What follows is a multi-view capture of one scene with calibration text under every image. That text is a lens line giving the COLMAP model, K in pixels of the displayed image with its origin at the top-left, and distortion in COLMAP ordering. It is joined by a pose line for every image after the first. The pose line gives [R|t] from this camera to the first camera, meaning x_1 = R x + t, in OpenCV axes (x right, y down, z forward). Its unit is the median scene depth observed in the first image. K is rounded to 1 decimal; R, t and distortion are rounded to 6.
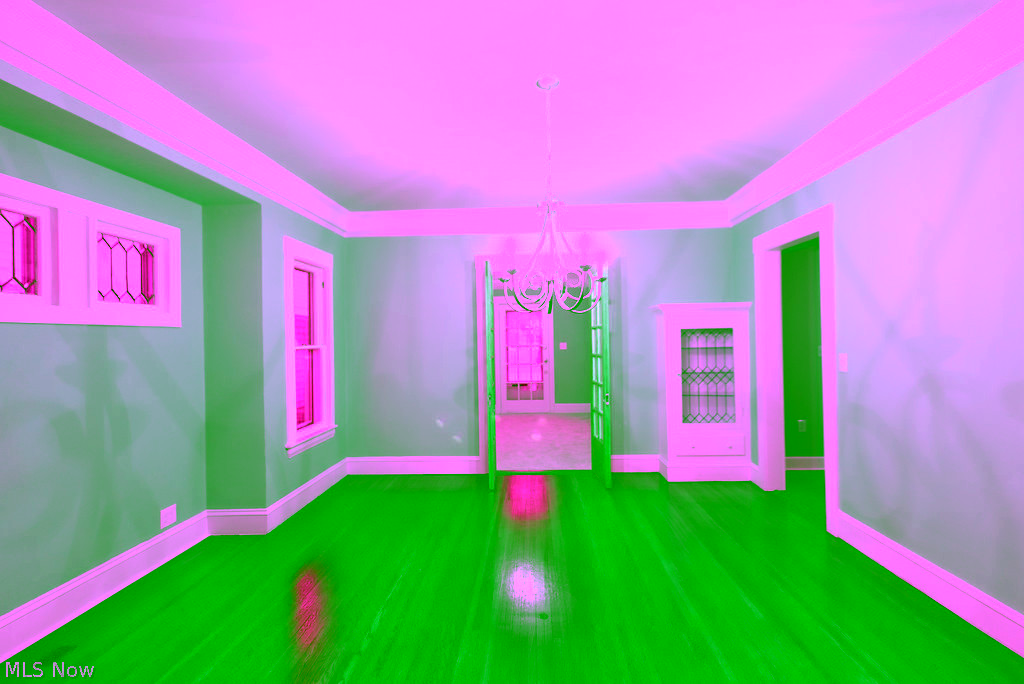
lens RADIAL K [[437.8, 0, 518.0], [0, 437.8, 338.2], [0, 0, 1]] dist [0.003987, 0.000228]
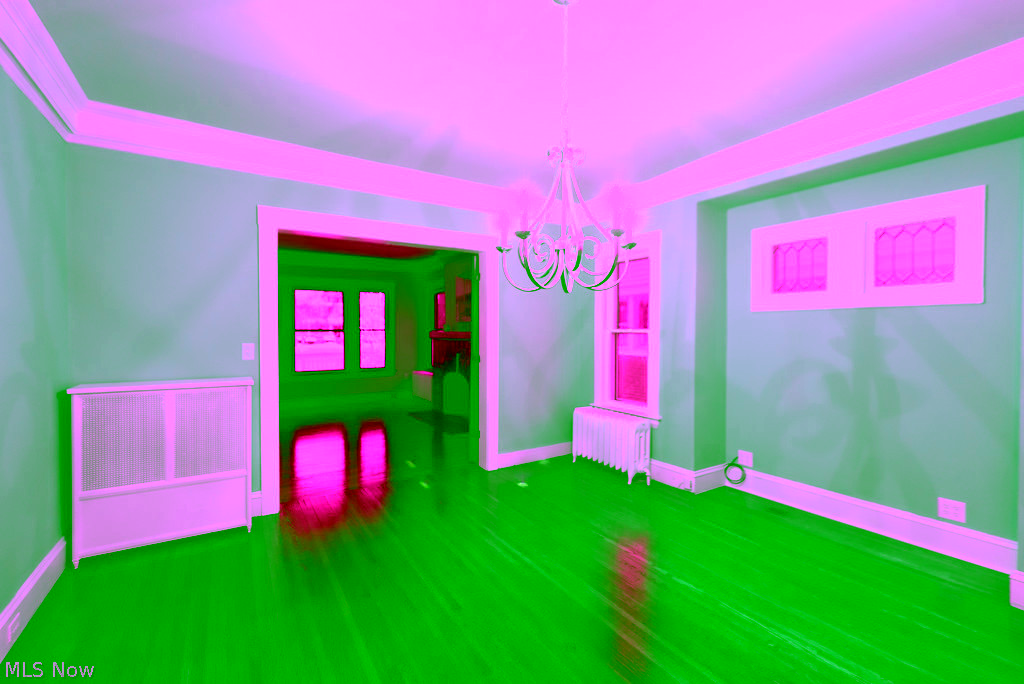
lens RADIAL K [[437.8, 0, 518.0], [0, 437.8, 338.2], [0, 0, 1]] dist [0.003987, 0.000228]
pose [[-0.819866, 0.027552, -0.571893, 0.541782], [0.017946, 0.999587, 0.022428, 0.011723], [0.572275, 0.008125, -0.820022, 1.447651]]
